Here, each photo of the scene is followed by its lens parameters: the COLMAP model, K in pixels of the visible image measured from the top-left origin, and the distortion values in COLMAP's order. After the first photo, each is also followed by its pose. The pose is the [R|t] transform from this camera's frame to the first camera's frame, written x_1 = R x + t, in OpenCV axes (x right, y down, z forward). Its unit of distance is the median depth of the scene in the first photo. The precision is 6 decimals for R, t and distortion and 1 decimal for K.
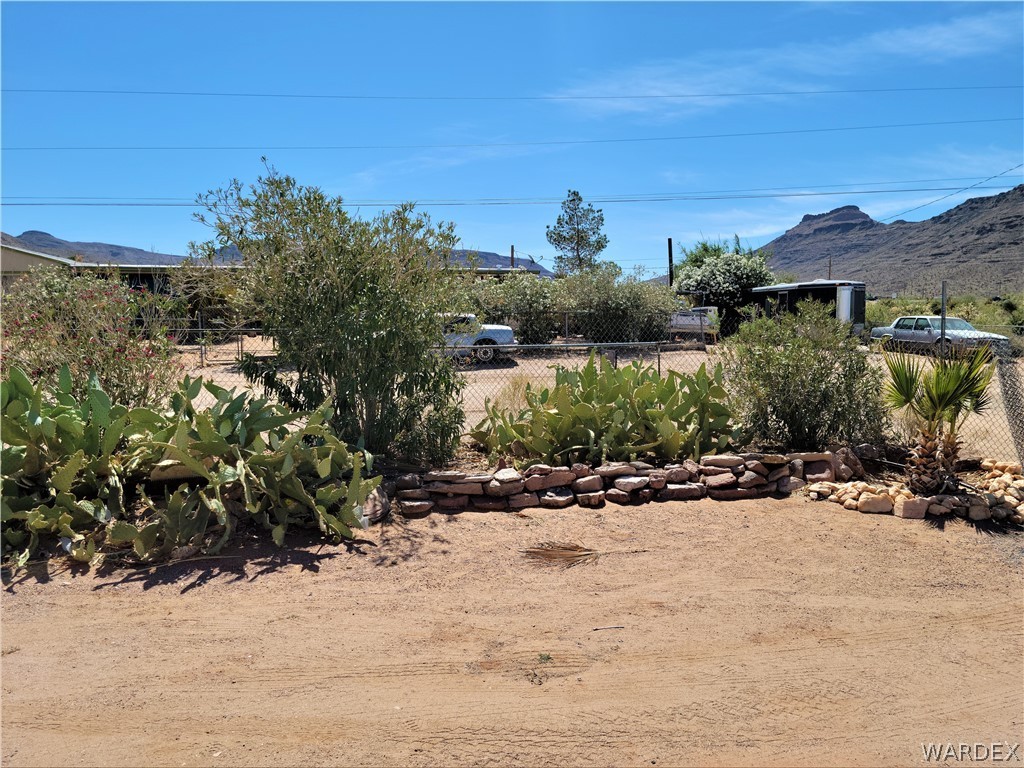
lens RADIAL K [[814.8, 0, 512.0], [0, 814.8, 384.0], [0, 0, 1]] dist [0.072729, 0.000770]
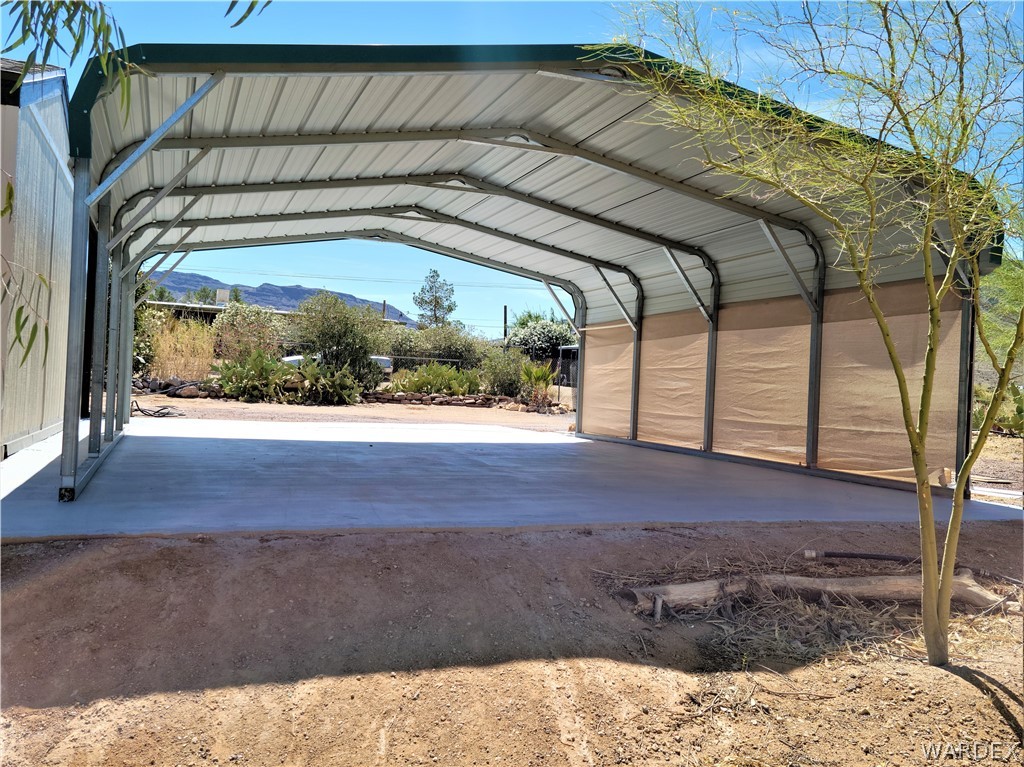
lens RADIAL K [[847.8, 0, 512.0], [0, 847.8, 383.5], [0, 0, 1]] dist [0.074113, -0.000275]
pose [[0.984177, 0.057907, 0.167457, -0.110605], [-0.046960, 0.996538, -0.068612, 0.230987], [-0.170850, 0.059663, 0.983489, -1.899507]]
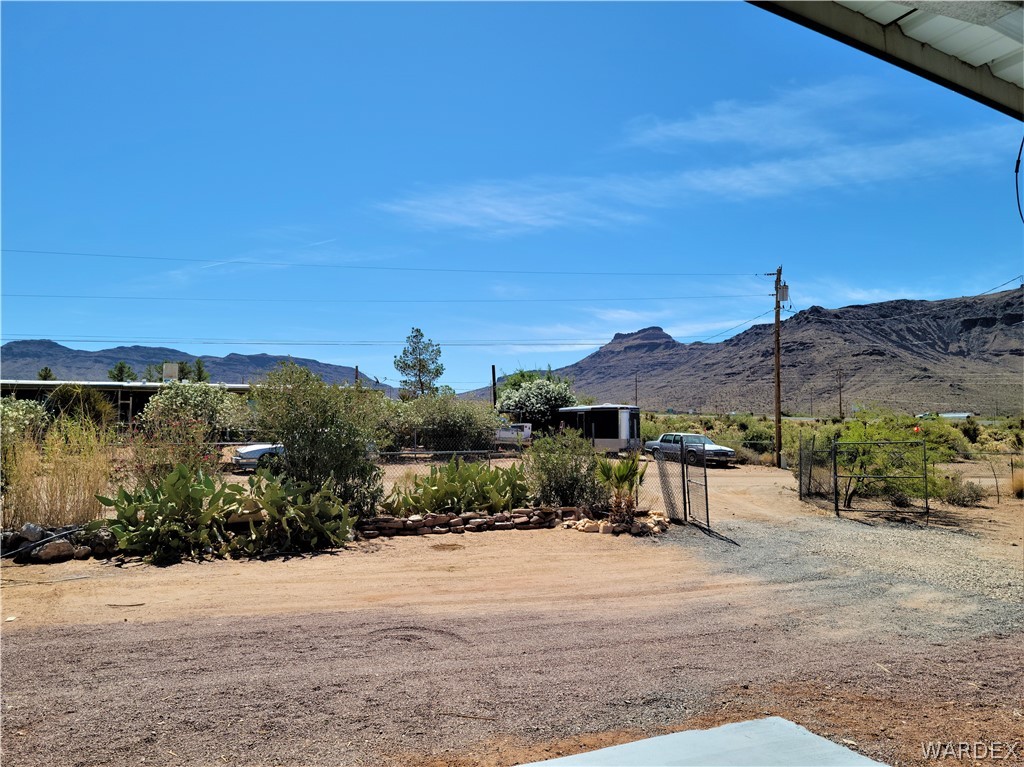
lens RADIAL K [[814.8, 0, 512.0], [0, 814.8, 383.5], [0, 0, 1]] dist [0.072729, 0.000770]
pose [[0.977386, 0.019189, 0.210591, -0.168539], [0.009441, 0.990922, -0.134108, 0.047857], [-0.211253, 0.133064, 0.968332, -0.844945]]
